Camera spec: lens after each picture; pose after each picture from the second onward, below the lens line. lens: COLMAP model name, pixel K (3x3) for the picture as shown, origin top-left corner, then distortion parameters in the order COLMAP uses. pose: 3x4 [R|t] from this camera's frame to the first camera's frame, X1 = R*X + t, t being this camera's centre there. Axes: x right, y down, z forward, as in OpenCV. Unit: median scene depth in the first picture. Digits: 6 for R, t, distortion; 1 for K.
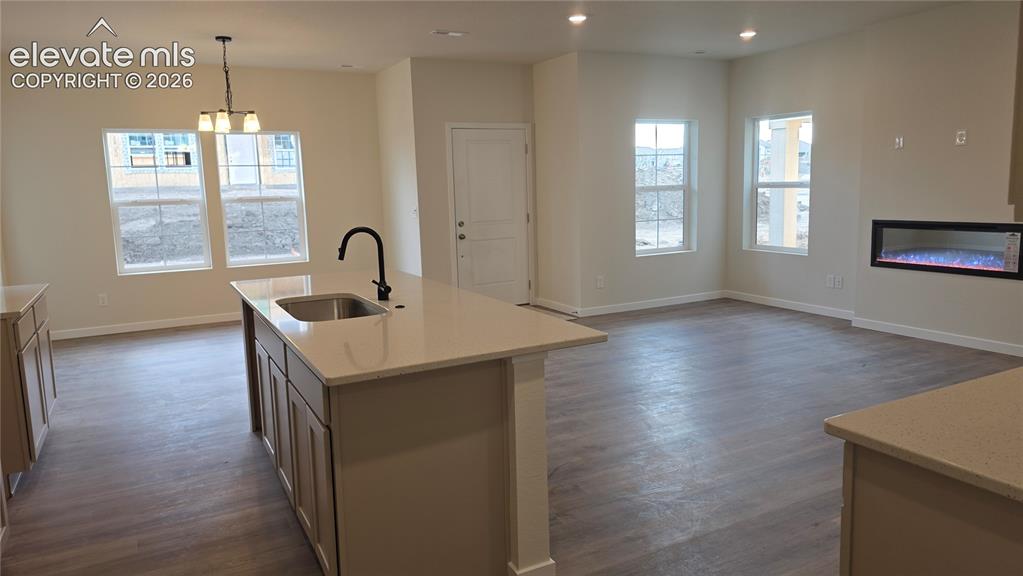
lens RADIAL K [[684.2, 0, 511.5], [0, 684.2, 288.0], [0, 0, 1]] dist [0.014755, -0.000742]
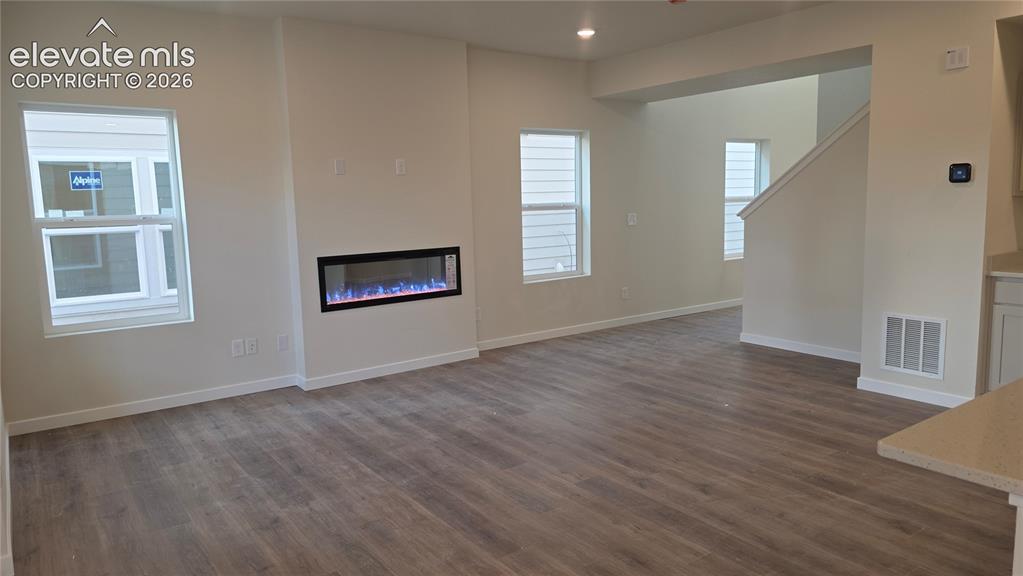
lens RADIAL K [[707.9, 0, 511.5], [0, 707.9, 288.0], [0, 0, 1]] dist [-0.000654, -0.002236]
pose [[-0.129446, -0.096658, 0.986864, -0.348835], [0.179150, 0.976580, 0.119150, -0.122158], [-0.975269, 0.192220, -0.109098, 0.874554]]
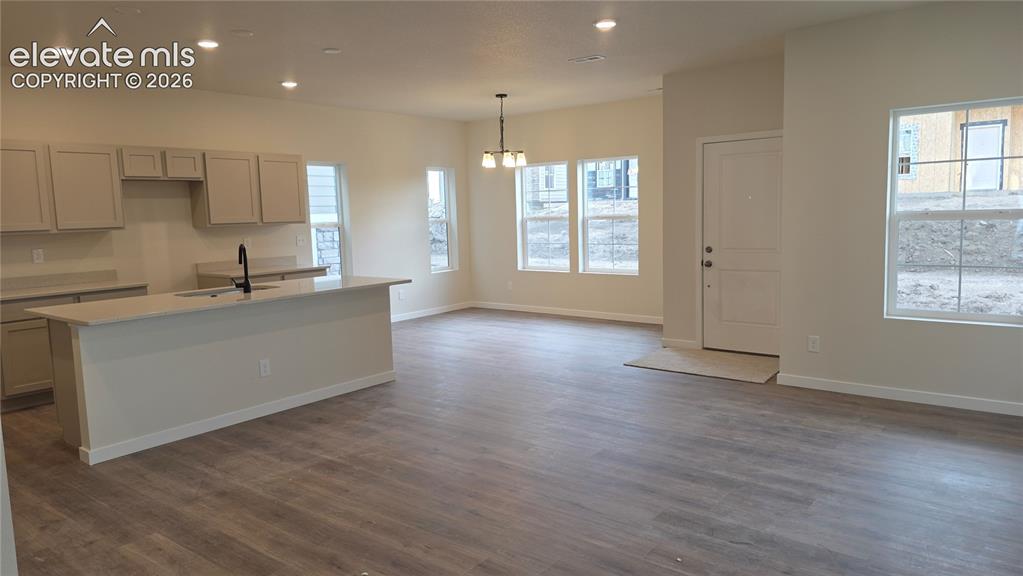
lens RADIAL K [[684.2, 0, 511.5], [0, 684.2, 288.0], [0, 0, 1]] dist [0.014755, -0.000742]
pose [[0.392483, 0.120033, -0.911893, 0.767284], [-0.121884, 0.989491, 0.077788, -0.098062], [0.911648, 0.080614, 0.402988, 0.487580]]
